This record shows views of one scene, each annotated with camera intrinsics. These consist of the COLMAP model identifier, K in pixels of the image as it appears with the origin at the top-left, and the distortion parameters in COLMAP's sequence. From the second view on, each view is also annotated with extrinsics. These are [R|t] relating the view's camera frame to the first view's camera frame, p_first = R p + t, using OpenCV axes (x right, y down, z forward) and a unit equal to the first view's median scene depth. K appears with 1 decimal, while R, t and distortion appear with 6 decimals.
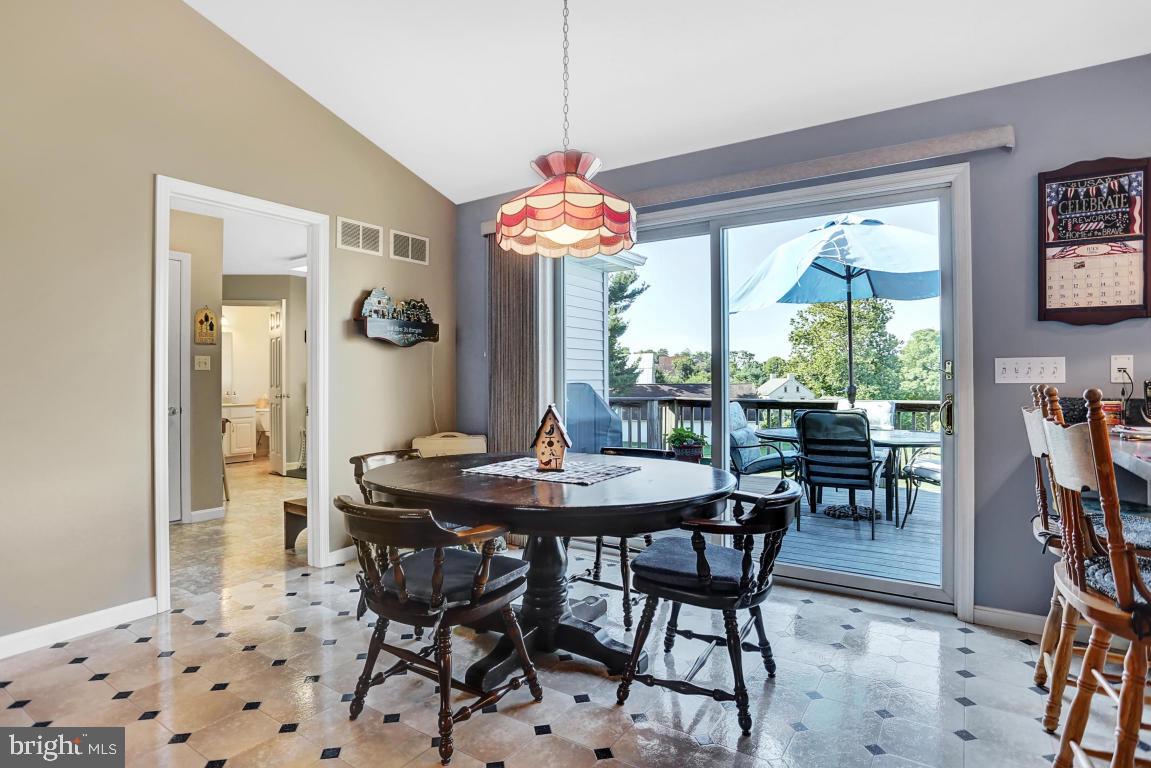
lens RADIAL K [[596.5, 0, 590.4], [0, 596.5, 380.8], [0, 0, 1]] dist [-0.053159, 0.020892]
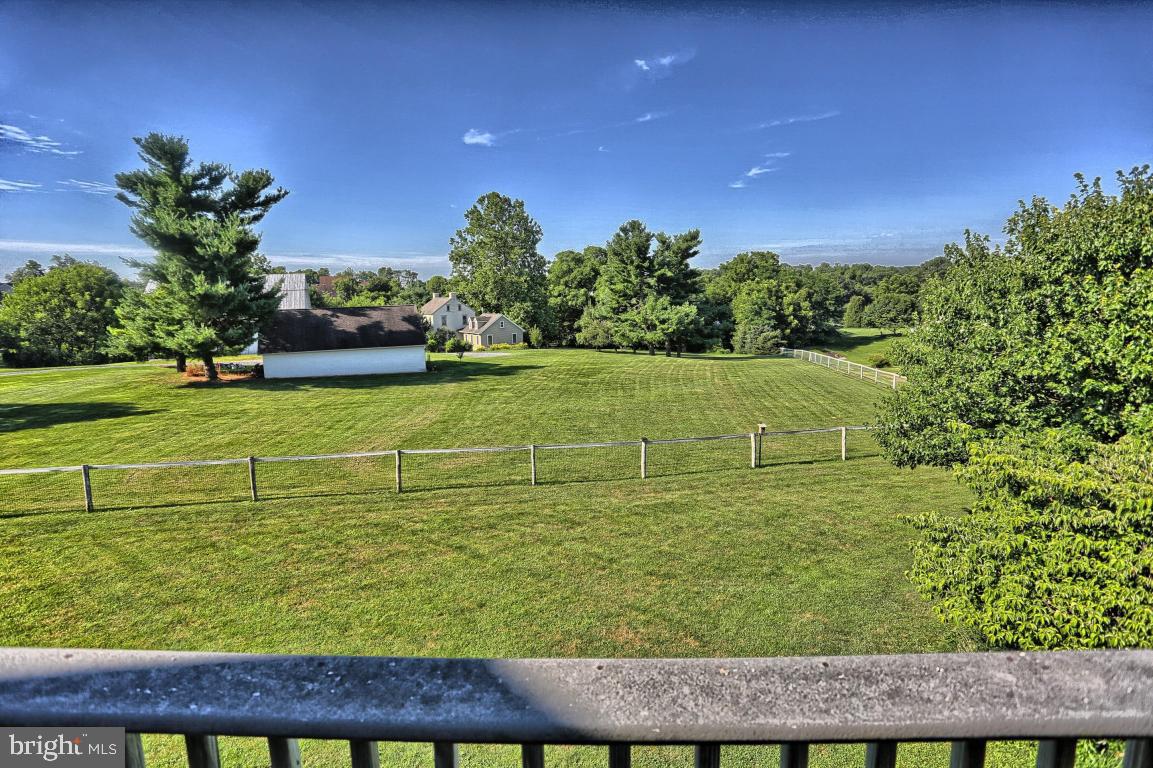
lens RADIAL K [[544.7, 0, 558.0], [0, 544.7, 383.1], [0, 0, 1]] dist [-0.044344, 0.010210]
pose [[0.871009, -0.094448, 0.482103, 0.546919], [0.018421, 0.986934, 0.160067, -0.091539], [-0.490922, -0.130539, 0.861368, 1.512252]]
